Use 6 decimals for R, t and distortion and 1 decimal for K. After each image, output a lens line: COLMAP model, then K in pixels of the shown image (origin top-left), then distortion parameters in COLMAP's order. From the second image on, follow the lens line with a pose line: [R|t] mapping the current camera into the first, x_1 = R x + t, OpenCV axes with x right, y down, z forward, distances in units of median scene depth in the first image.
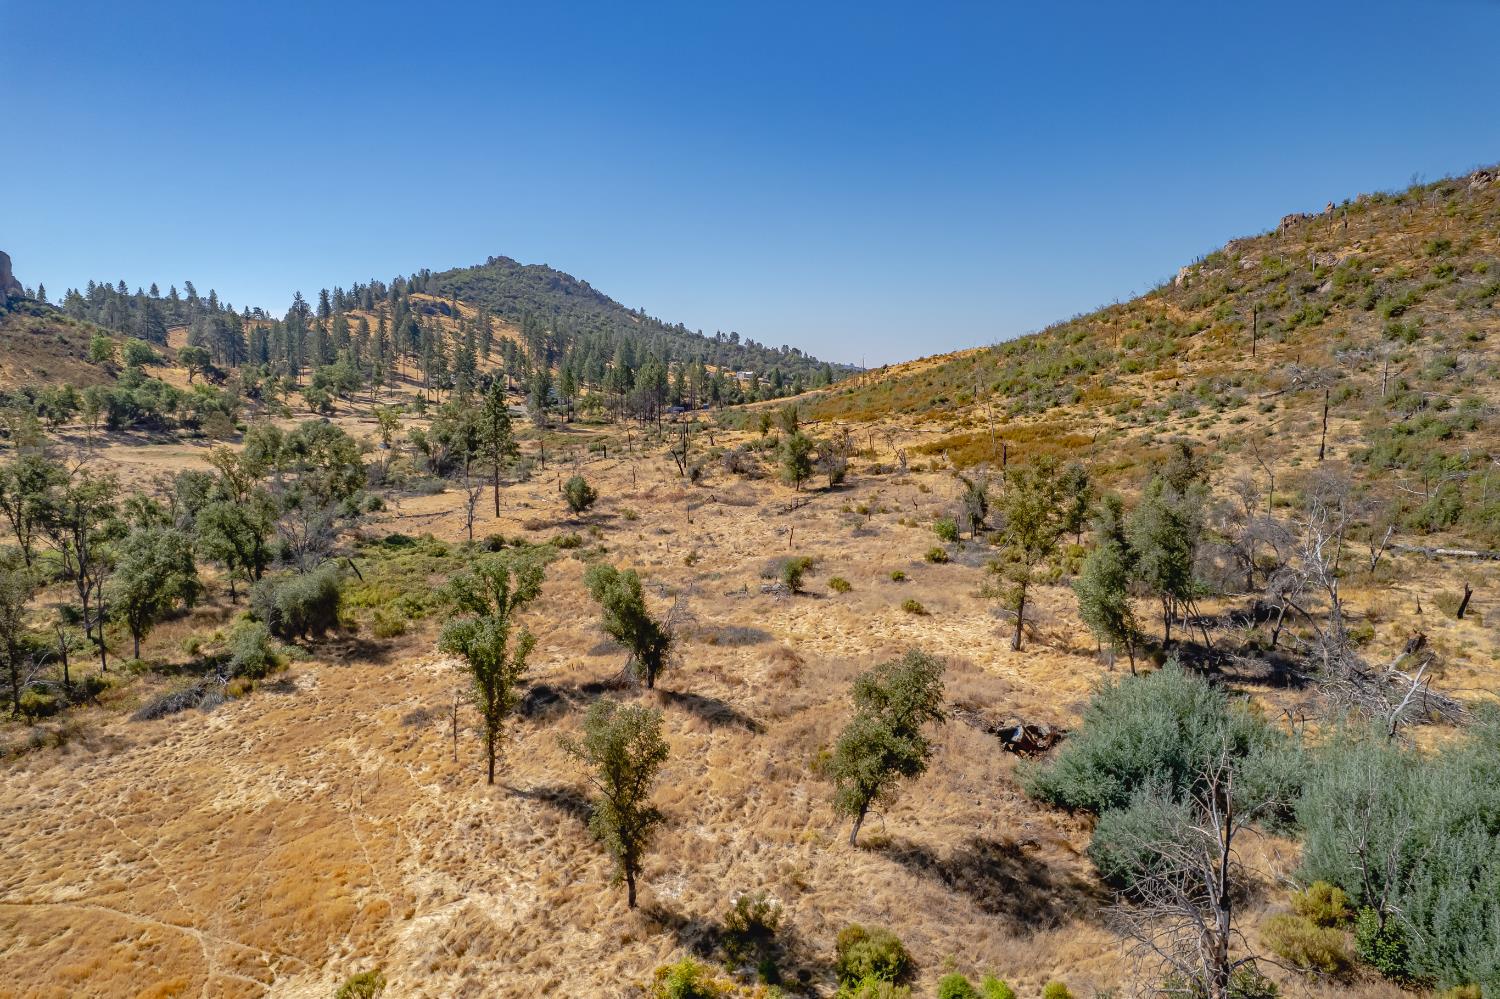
lens RADIAL K [[947.7, 0, 751.0], [0, 947.7, 497.0], [0, 0, 1]] dist [-0.073488, 0.062705]
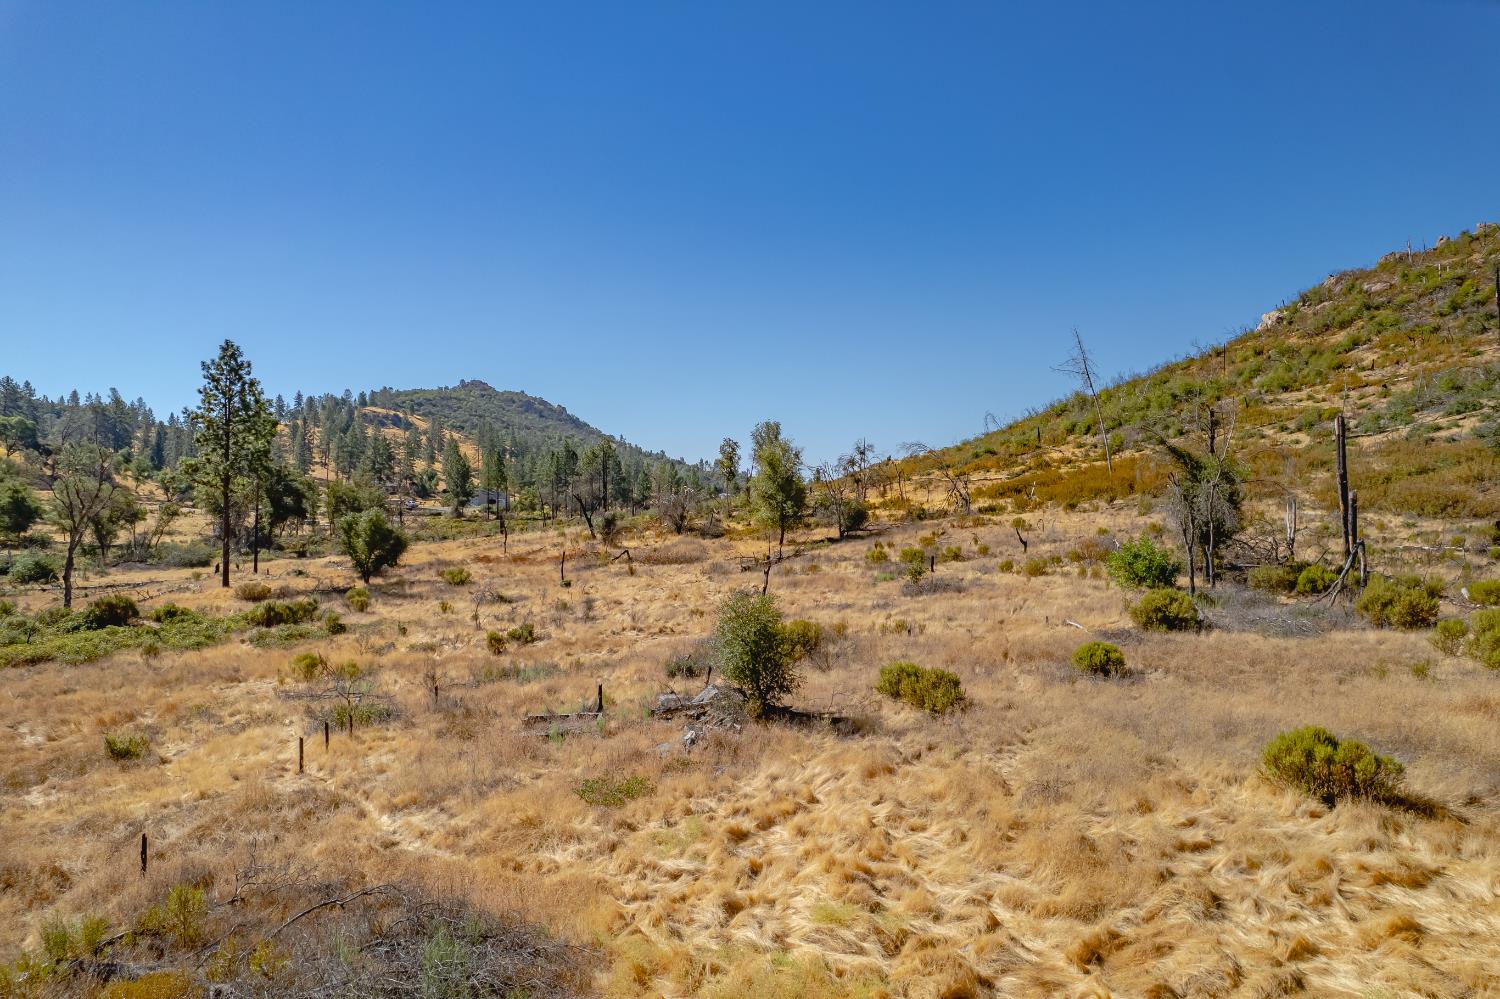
lens RADIAL K [[947.7, 0, 747.6], [0, 947.7, 505.2], [0, 0, 1]] dist [-0.073488, 0.062705]
pose [[0.999956, -0.002558, 0.008978, 0.024892], [0.003811, 0.989782, -0.142536, 0.050849], [-0.008522, 0.142564, 0.989749, 0.458054]]
